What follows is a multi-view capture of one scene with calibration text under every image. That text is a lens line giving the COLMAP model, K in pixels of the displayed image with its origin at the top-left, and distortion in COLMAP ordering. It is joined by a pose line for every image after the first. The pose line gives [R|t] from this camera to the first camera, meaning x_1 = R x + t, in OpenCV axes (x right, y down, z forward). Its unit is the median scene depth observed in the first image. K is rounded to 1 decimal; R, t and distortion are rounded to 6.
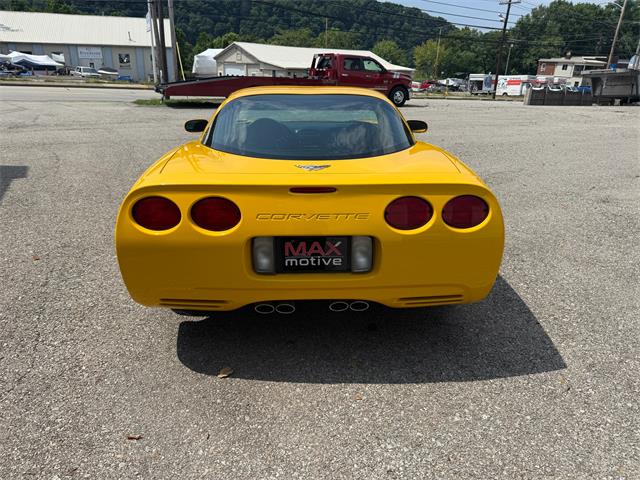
lens RADIAL K [[457.5, 0, 314.9], [0, 457.5, 243.0], [0, 0, 1]] dist [0.010772, -0.027057]
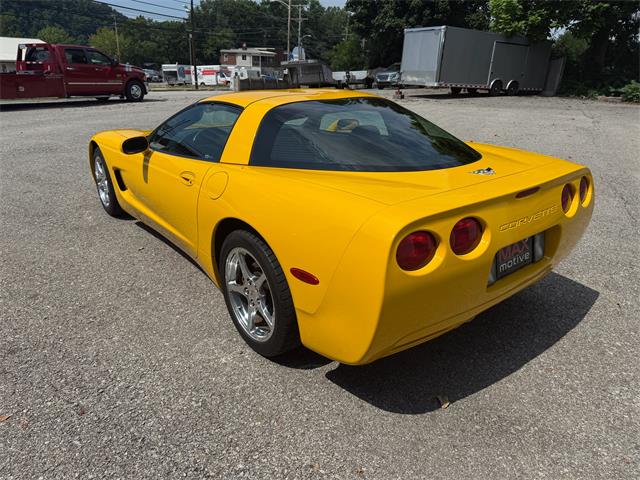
lens RADIAL K [[457.5, 0, 314.9], [0, 457.5, 243.0], [0, 0, 1]] dist [0.010772, -0.027057]
pose [[0.799027, -0.223565, 0.558189, -0.036025], [0.212562, 0.973392, 0.085587, -0.007143], [-0.562471, 0.050264, 0.825288, 0.014771]]
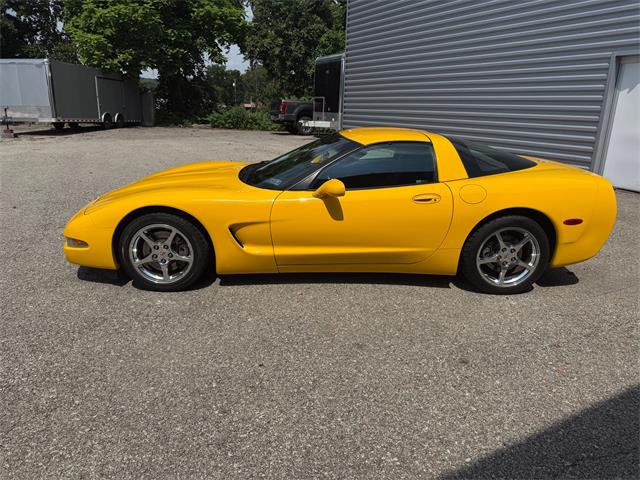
lens RADIAL K [[457.5, 0, 314.9], [0, 457.5, 243.0], [0, 0, 1]] dist [0.010772, -0.027057]
pose [[-0.036823, -0.307277, 0.950907, -0.079723], [0.340020, 0.890926, 0.301062, -0.031404], [-0.939697, 0.334413, 0.071674, 0.074621]]
